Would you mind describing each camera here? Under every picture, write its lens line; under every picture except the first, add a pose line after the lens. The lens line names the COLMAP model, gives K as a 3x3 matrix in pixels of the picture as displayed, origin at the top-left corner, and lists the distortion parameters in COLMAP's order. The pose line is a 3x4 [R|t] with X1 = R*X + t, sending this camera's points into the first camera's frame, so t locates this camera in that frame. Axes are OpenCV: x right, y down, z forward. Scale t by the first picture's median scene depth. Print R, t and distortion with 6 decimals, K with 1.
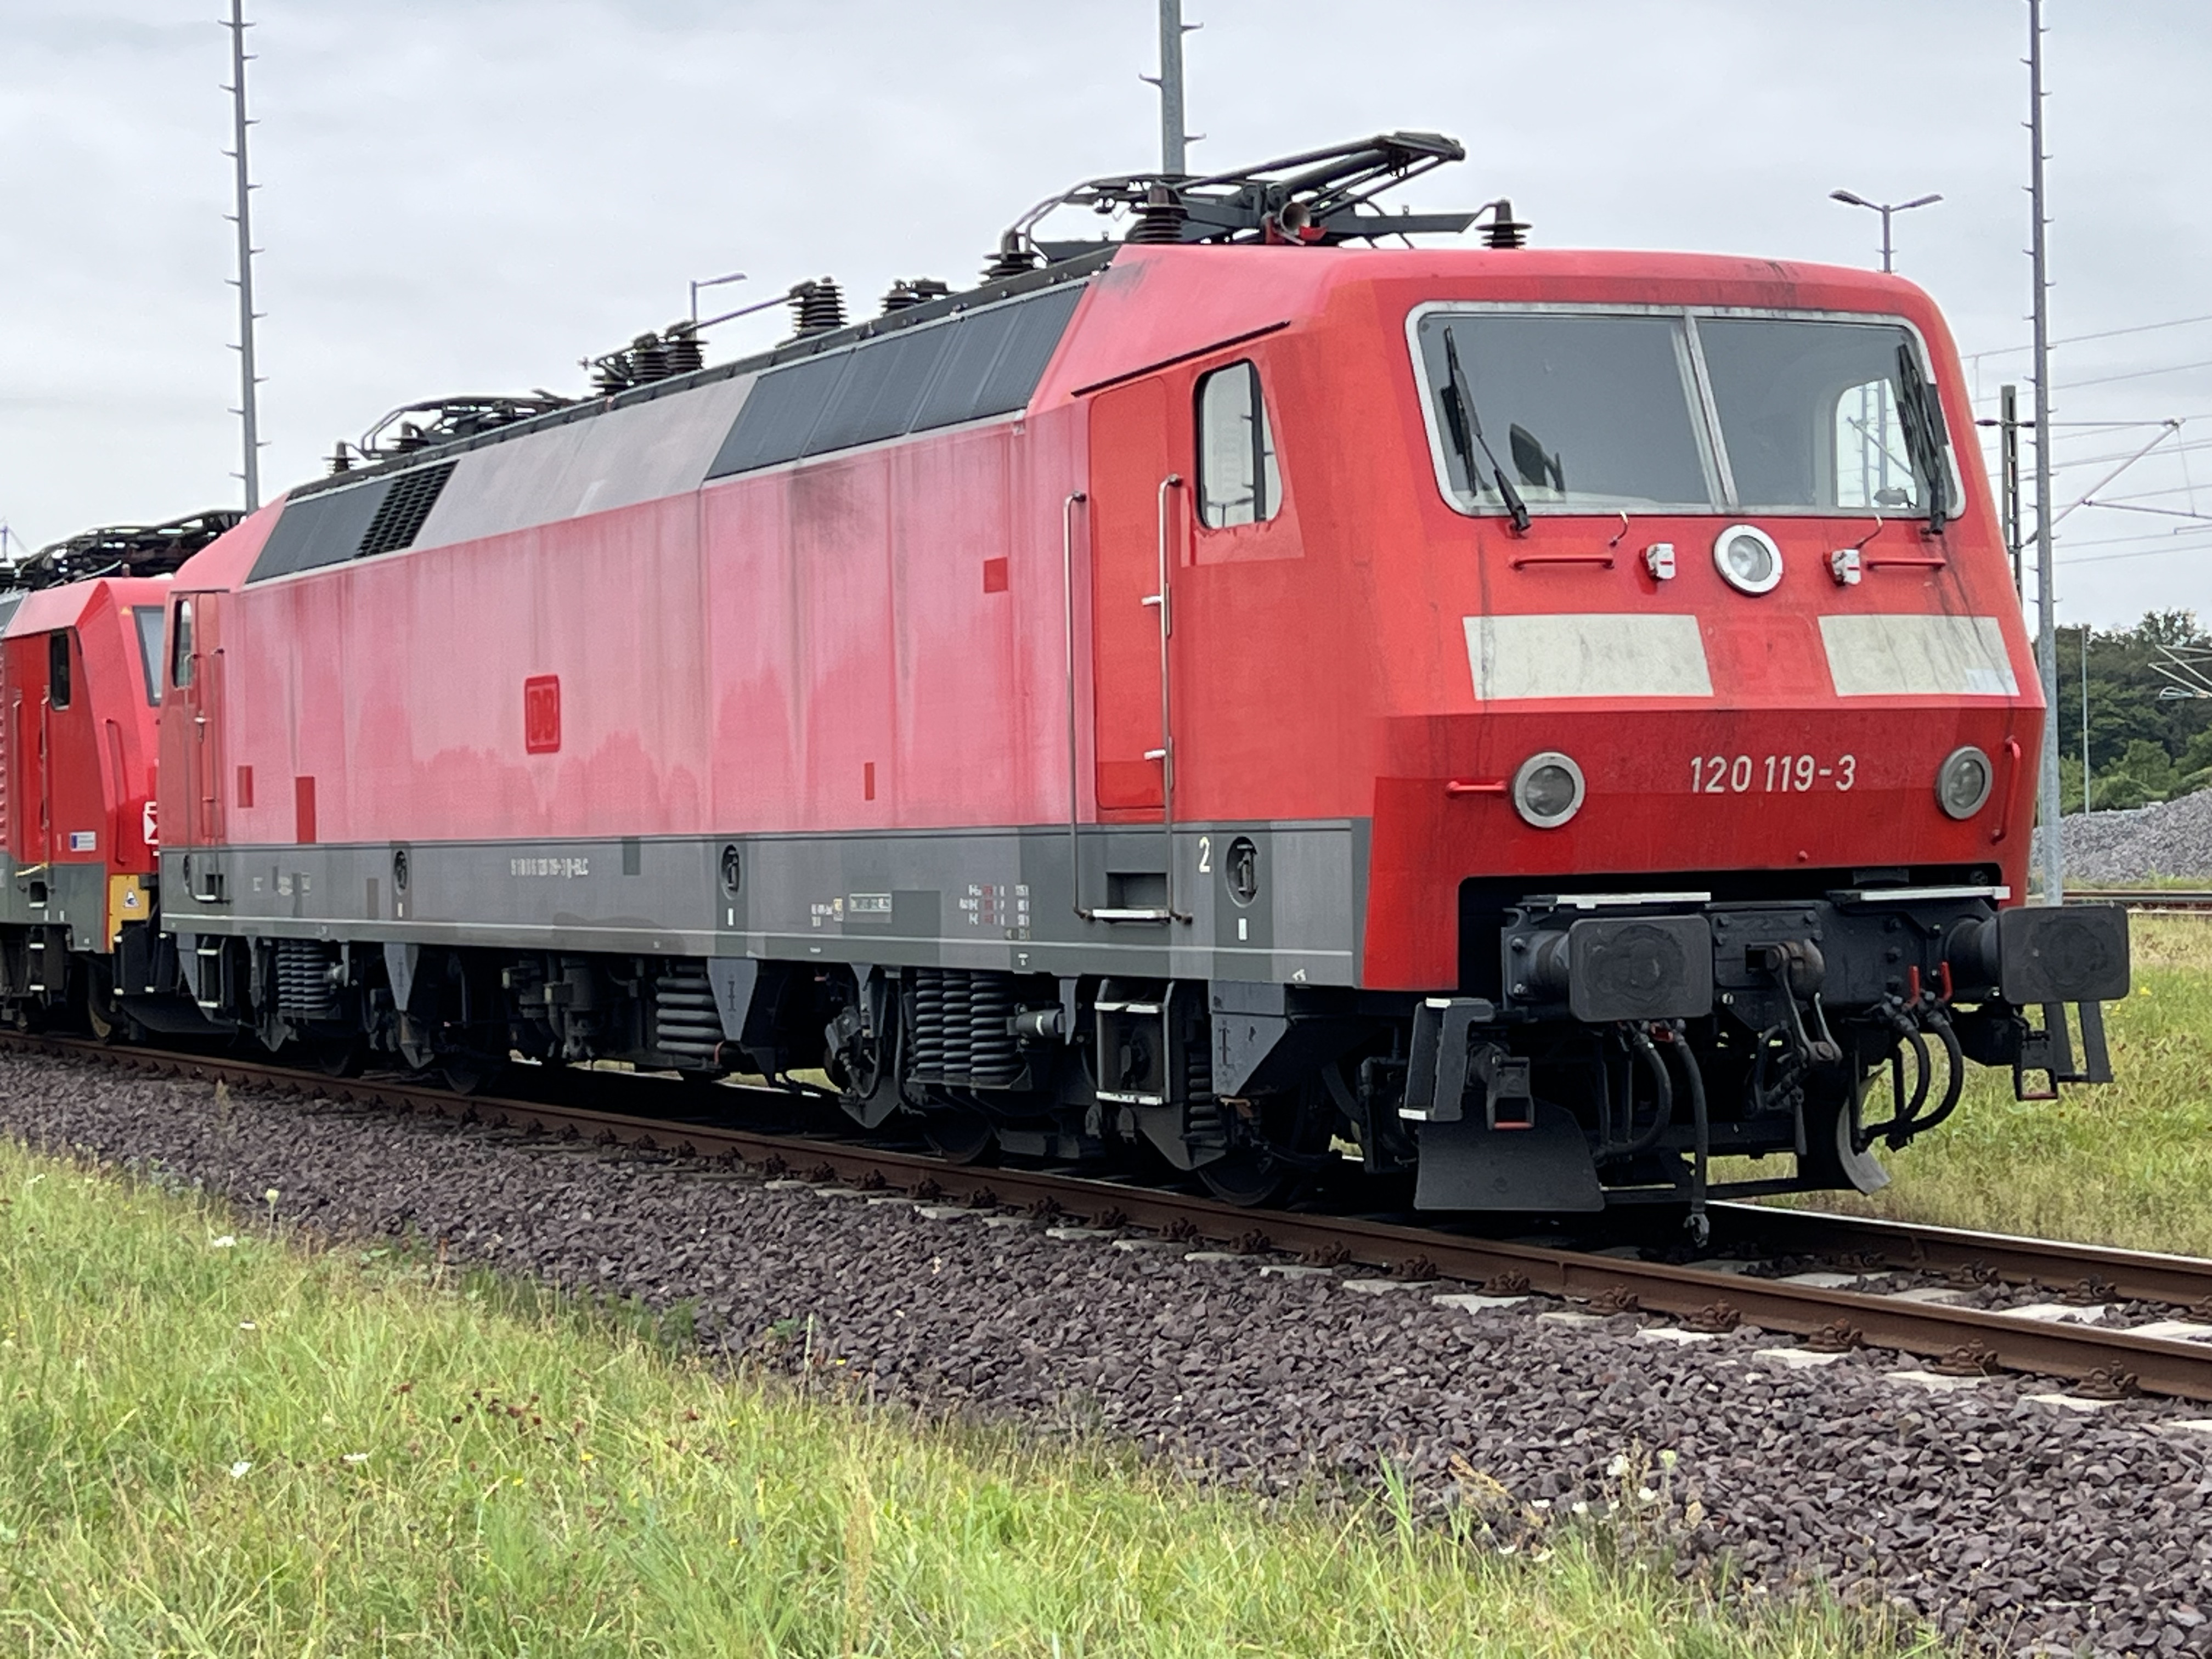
lens RADIAL K [[4396.9, 0, 1058.7], [0, 4396.9, 825.7], [0, 0, 1]] dist [0.209421, -0.574095]
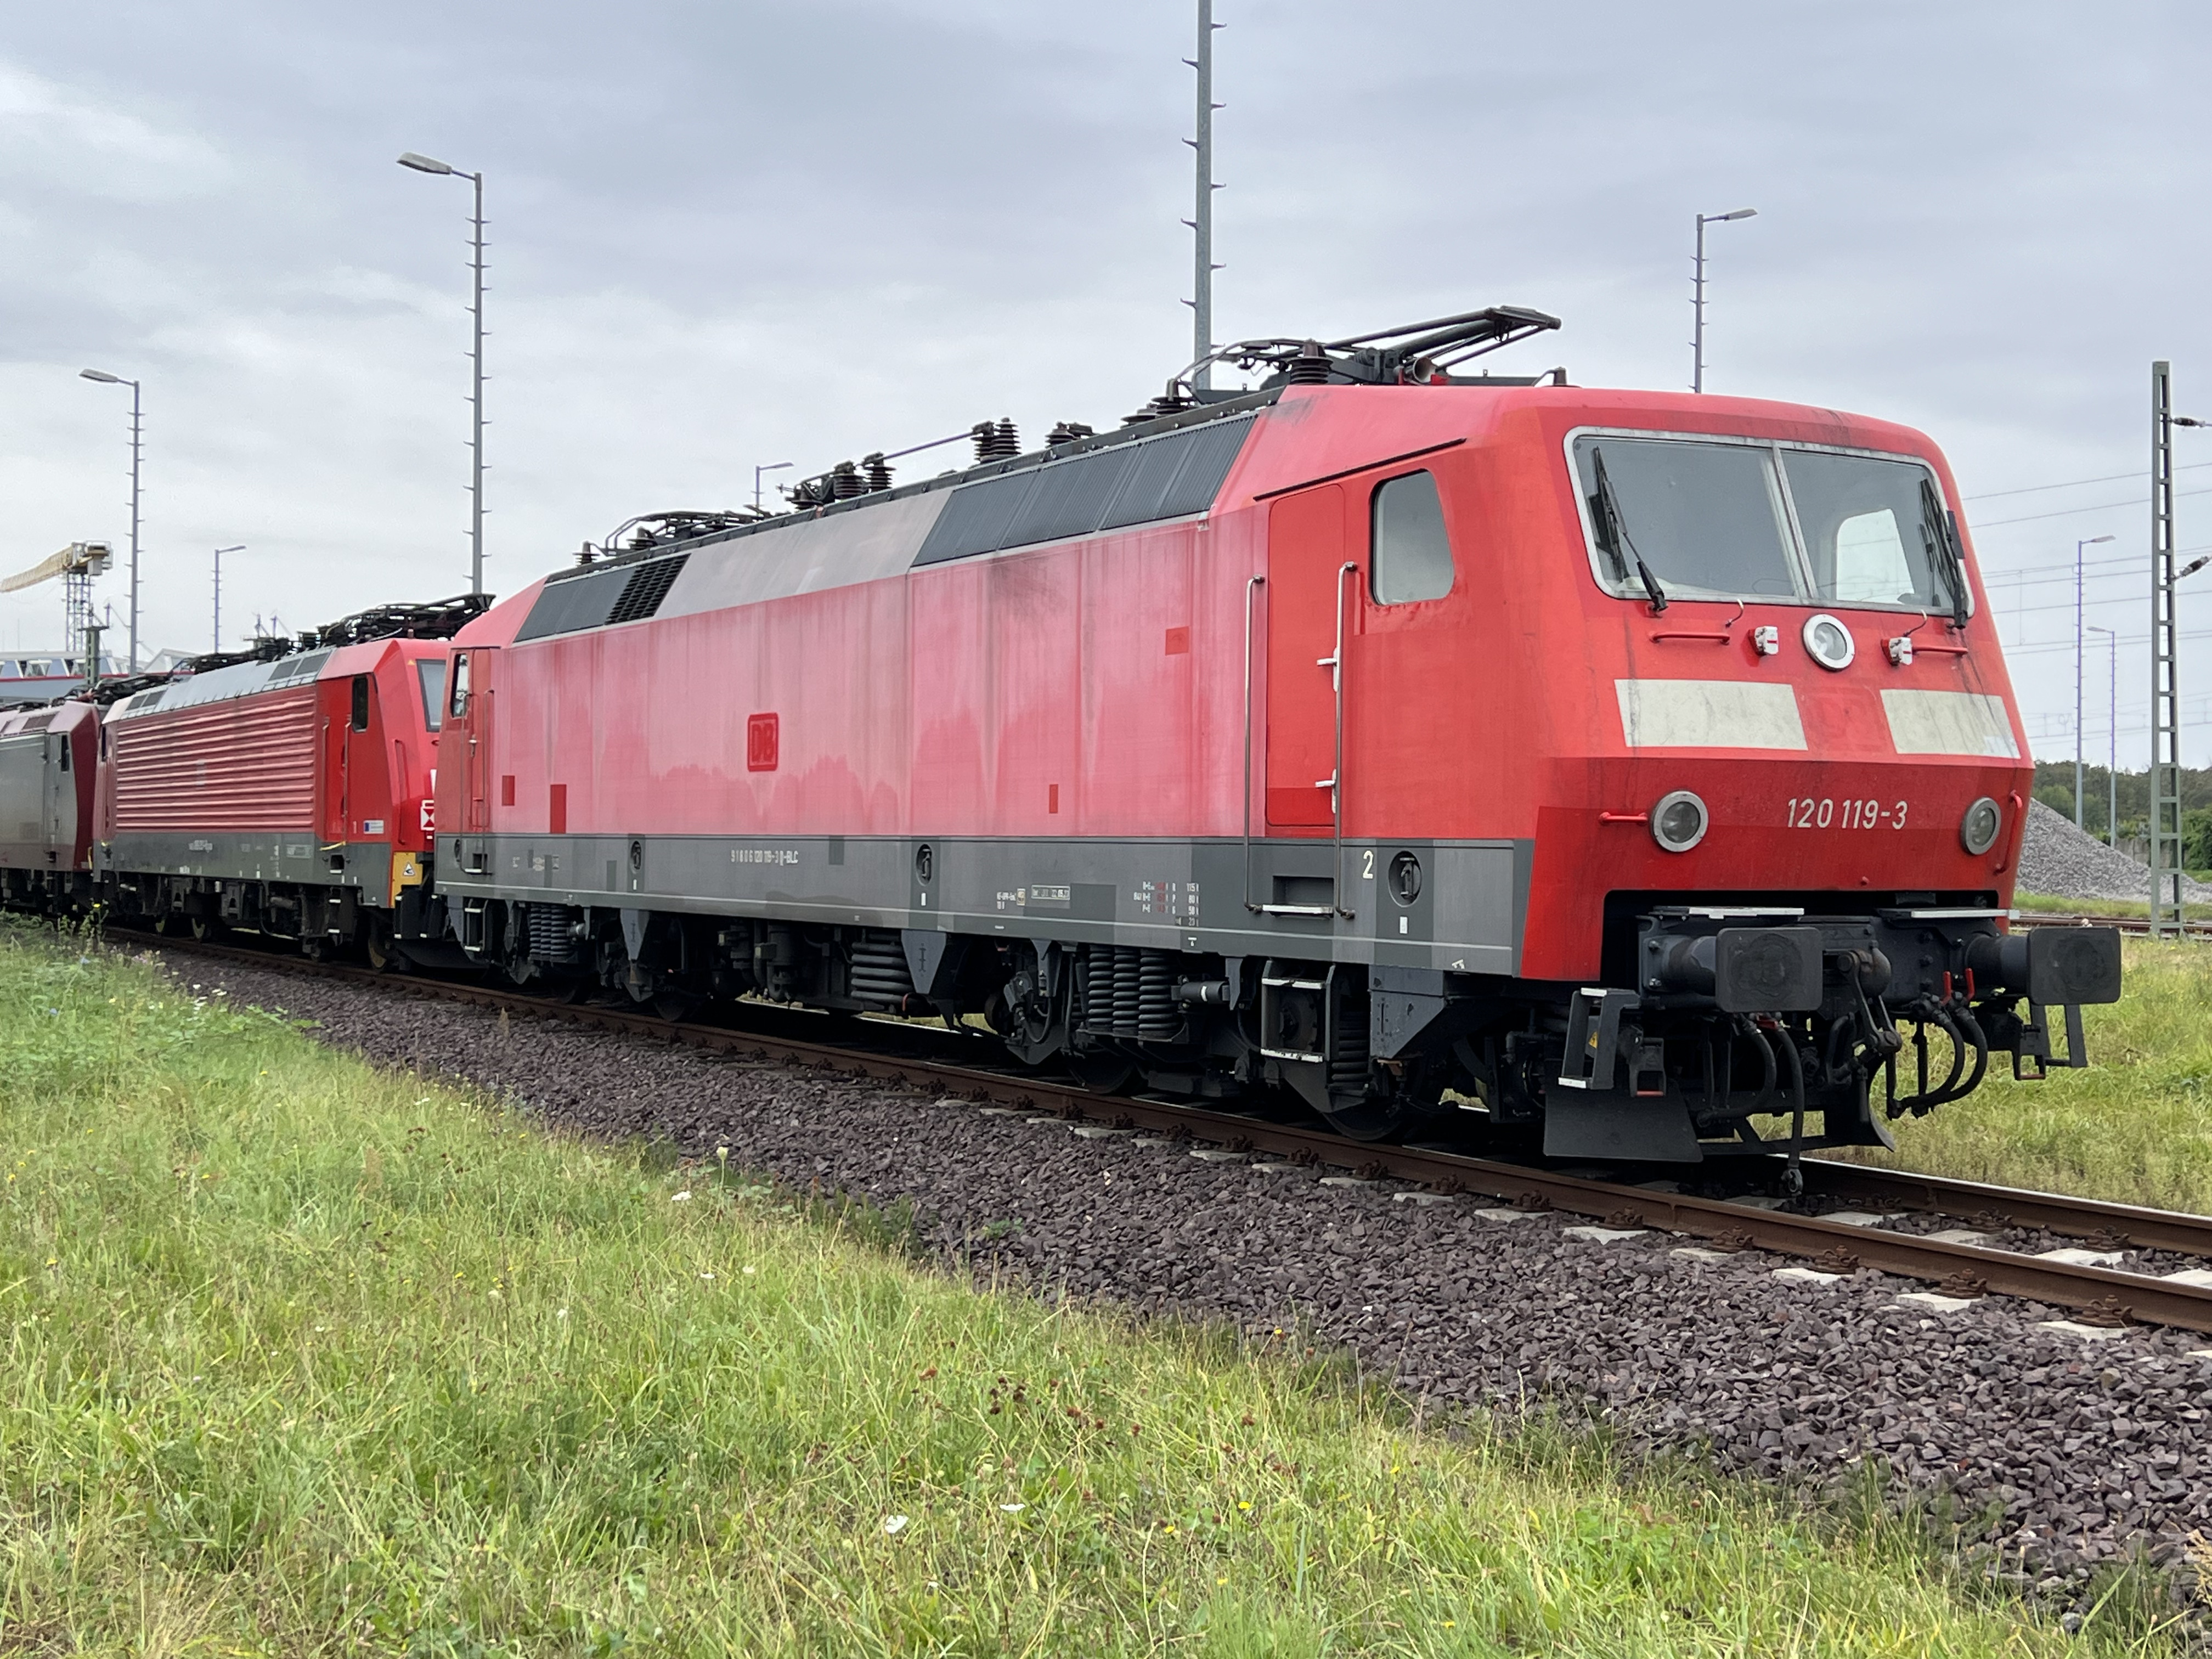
lens RADIAL K [[2782.4, 0, 1122.3], [0, 2782.4, 808.7], [0, 0, 1]] dist [0.226641, -0.769123]
pose [[0.997340, 0.031307, 0.065818, -0.084553], [-0.030586, 0.999461, -0.011934, 0.002178], [-0.066156, 0.009889, 0.997760, 0.199173]]
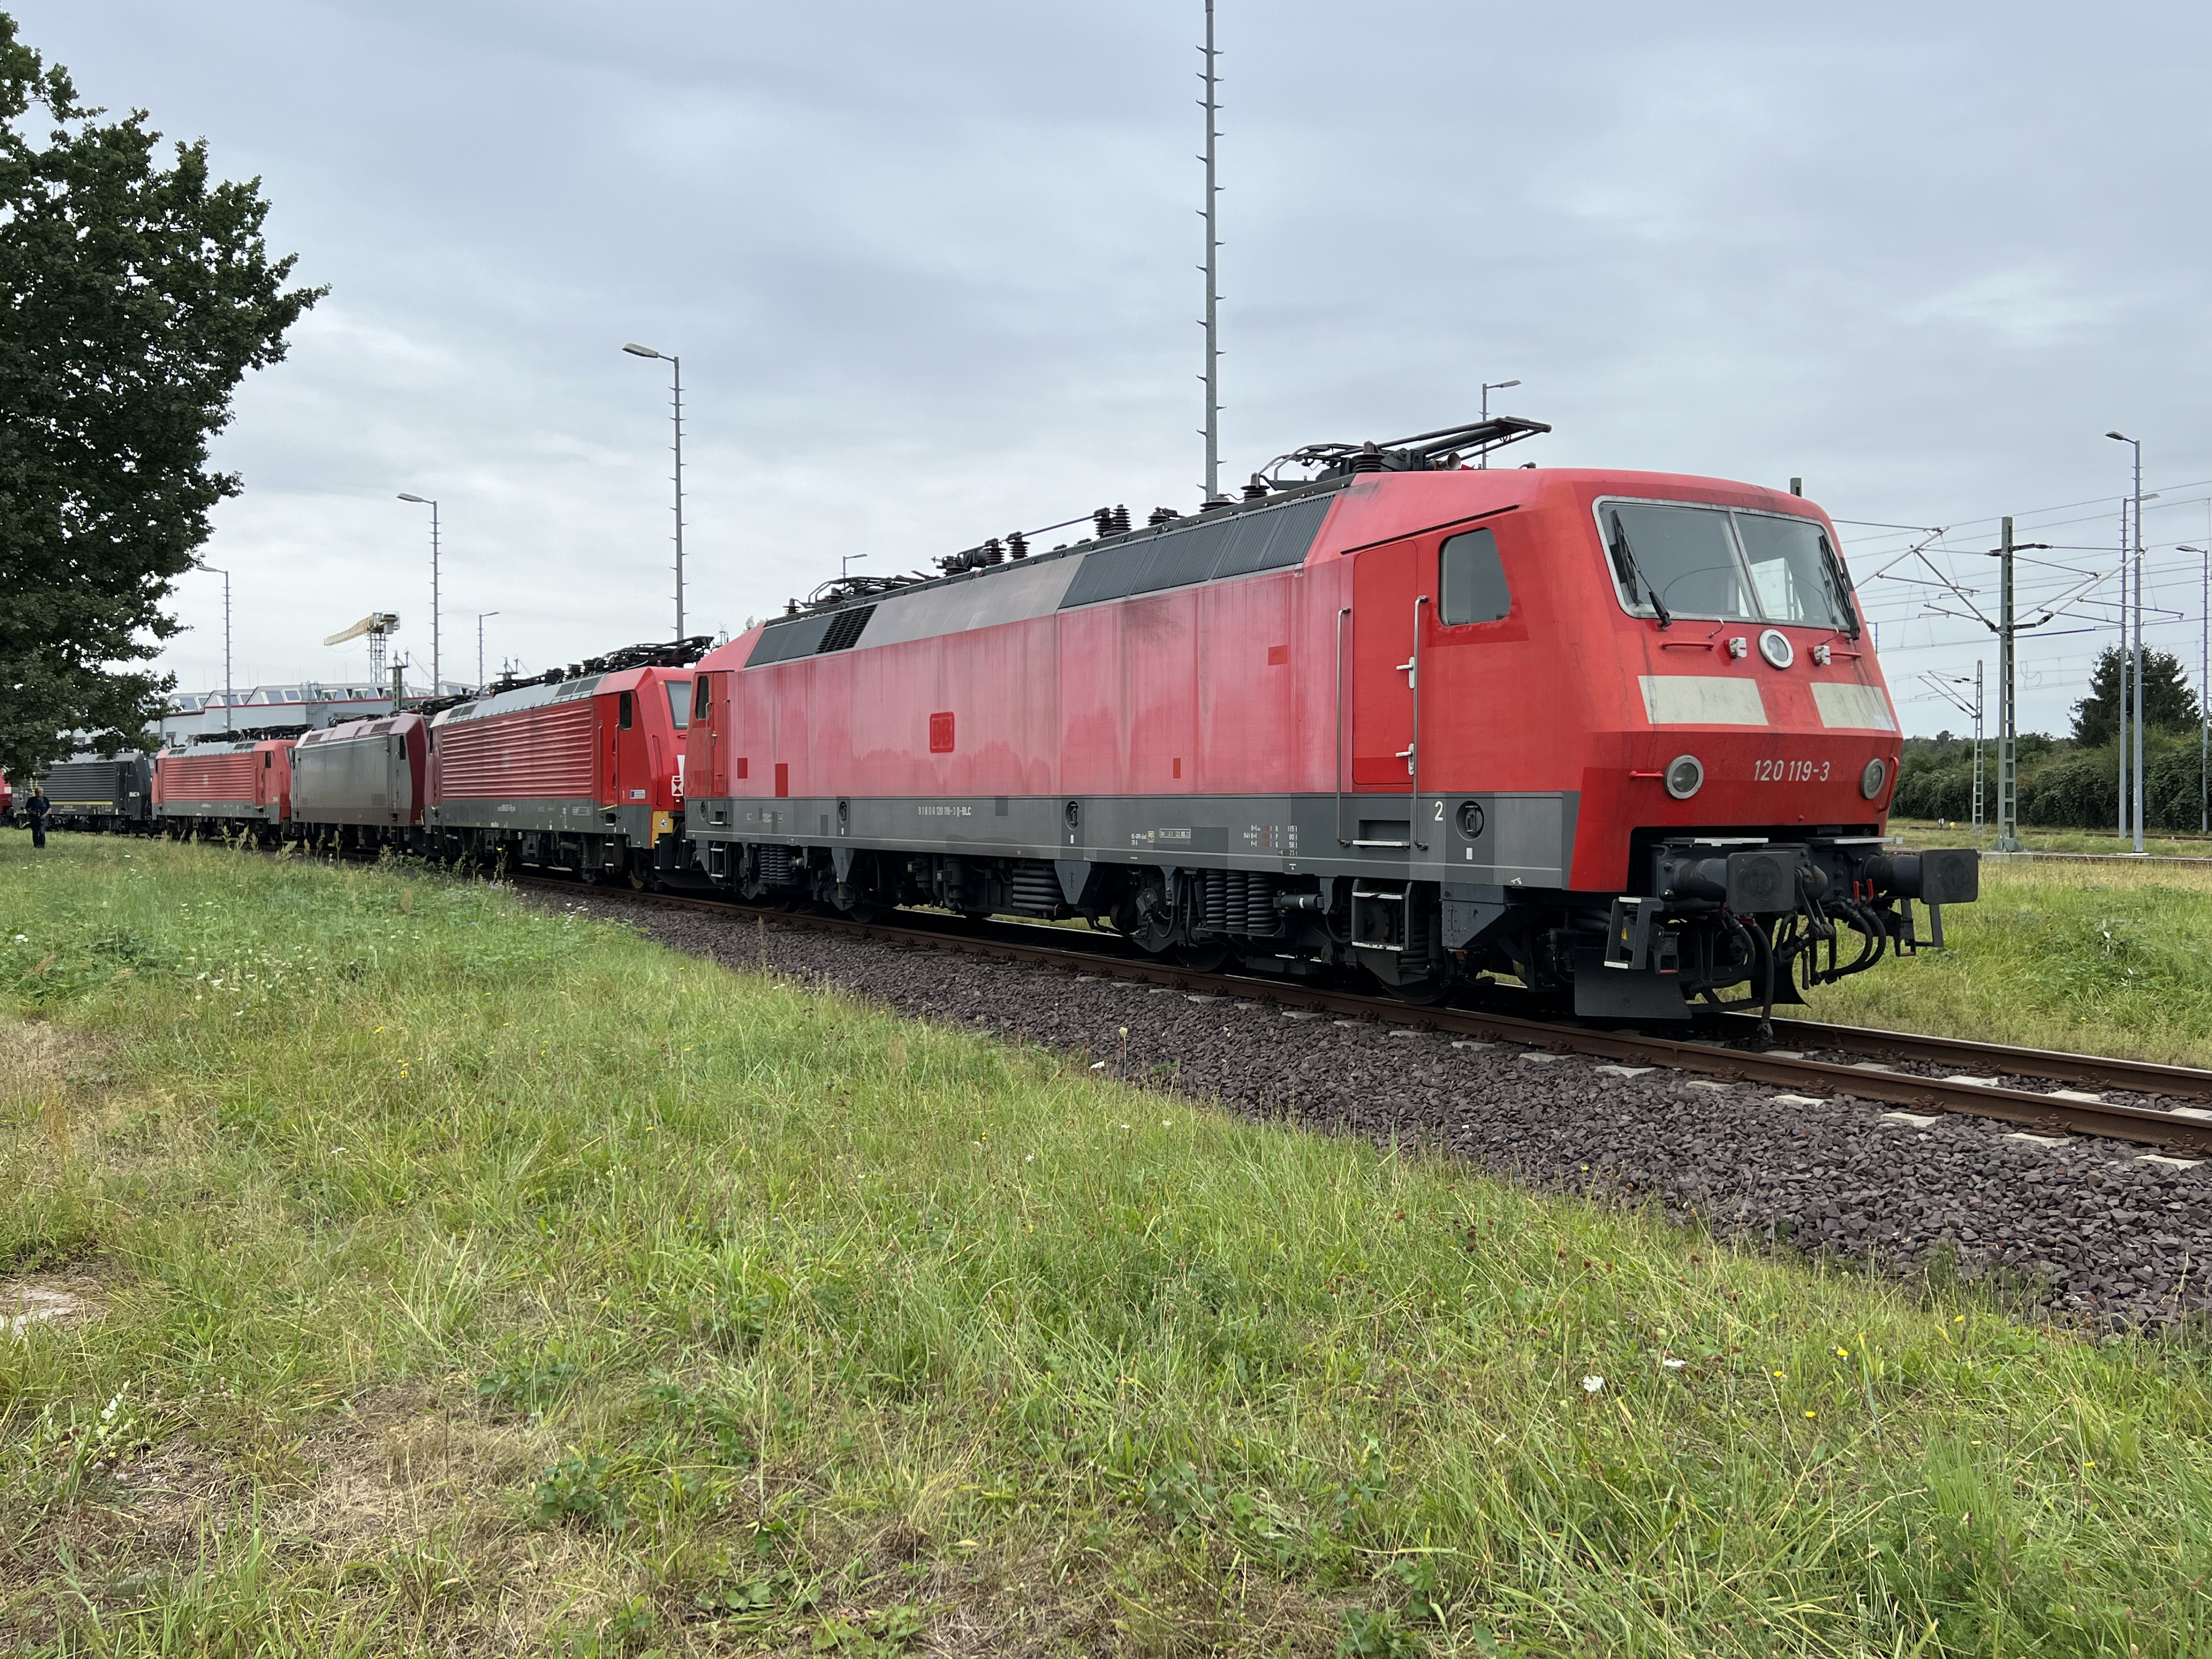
lens RADIAL K [[1777.1, 0, 1117.7], [0, 1777.1, 823.1], [0, 0, 1]] dist [0.194289, -0.531591]
pose [[0.994559, 0.018661, 0.102490, -0.159367], [-0.019941, 0.999735, 0.011480, 0.005495], [-0.102249, -0.013462, 0.994668, 0.281193]]
